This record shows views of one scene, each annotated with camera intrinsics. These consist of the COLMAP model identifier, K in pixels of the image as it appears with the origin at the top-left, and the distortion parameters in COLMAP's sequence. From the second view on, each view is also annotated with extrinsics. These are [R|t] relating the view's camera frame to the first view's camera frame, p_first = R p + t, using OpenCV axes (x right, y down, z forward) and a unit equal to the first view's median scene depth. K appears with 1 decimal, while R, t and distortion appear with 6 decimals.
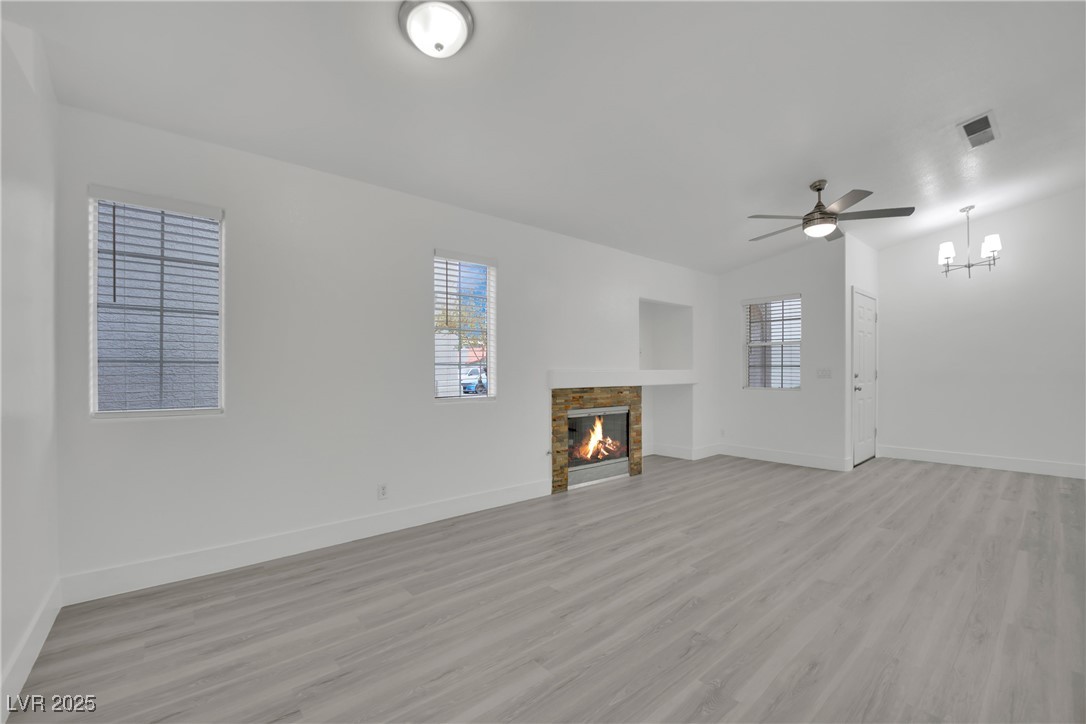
lens RADIAL K [[449.5, 0, 541.9], [0, 449.5, 371.7], [0, 0, 1]] dist [-0.020125, -0.001456]
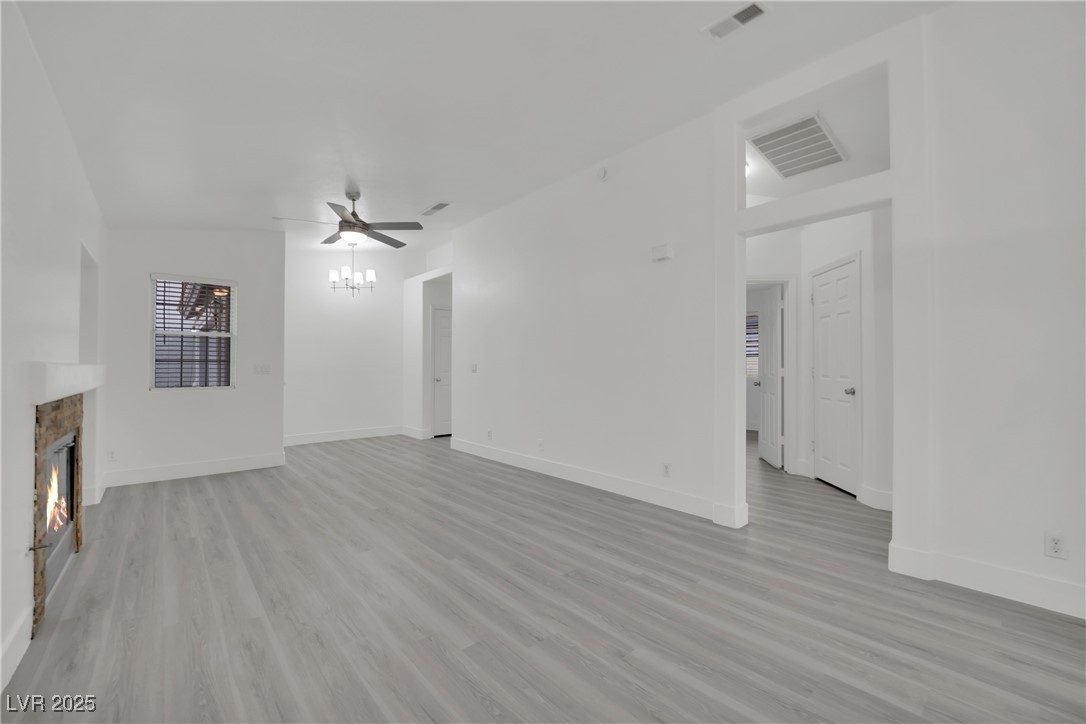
lens RADIAL K [[449.5, 0, 544.3], [0, 449.5, 362.8], [0, 0, 1]] dist [-0.020125, -0.001456]
pose [[-0.010177, 0.010882, 0.999889, -0.465163], [0.004025, 0.999933, -0.010842, 0.003662], [-0.999940, 0.003914, -0.010220, 0.546785]]
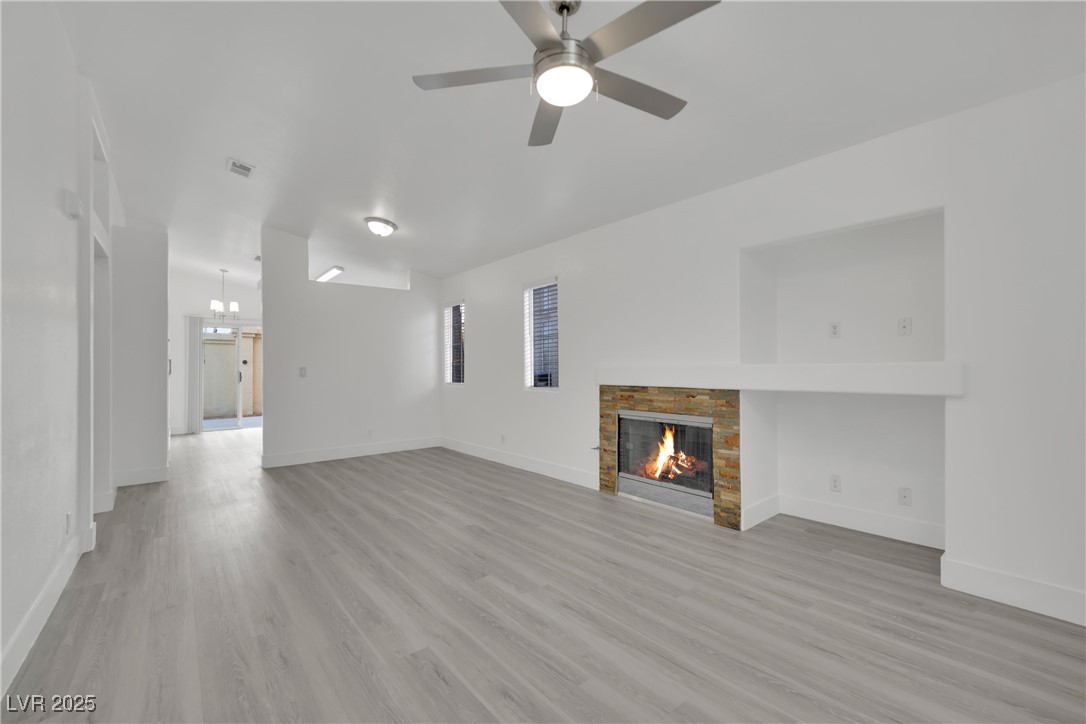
lens RADIAL K [[449.5, 0, 548.5], [0, 449.5, 364.9], [0, 0, 1]] dist [-0.020125, -0.001456]
pose [[0.002639, -0.004364, -0.999987, 1.126097], [0.005794, 0.999974, -0.004349, -0.002485], [0.999980, -0.005782, 0.002664, 0.981890]]
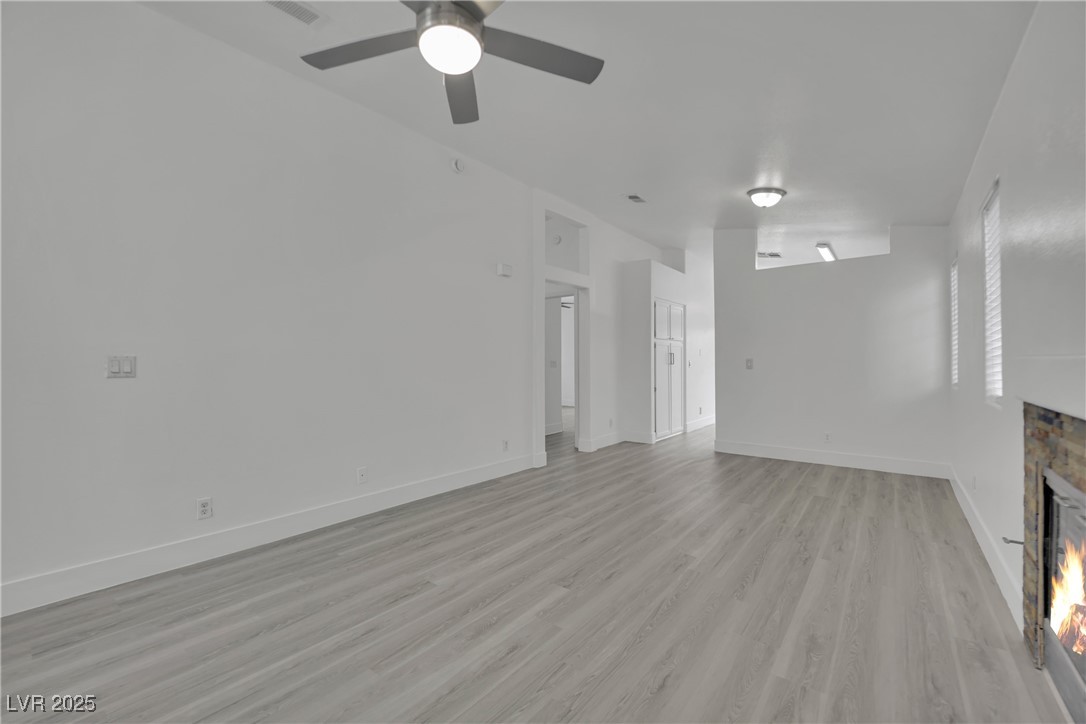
lens RADIAL K [[449.5, 0, 541.6], [0, 449.5, 358.1], [0, 0, 1]] dist [-0.020125, -0.001456]
pose [[-0.980162, 0.001281, -0.198193, 0.627067], [0.002893, 0.999965, -0.007845, -0.000373], [0.198176, -0.008263, -0.980132, 1.467127]]
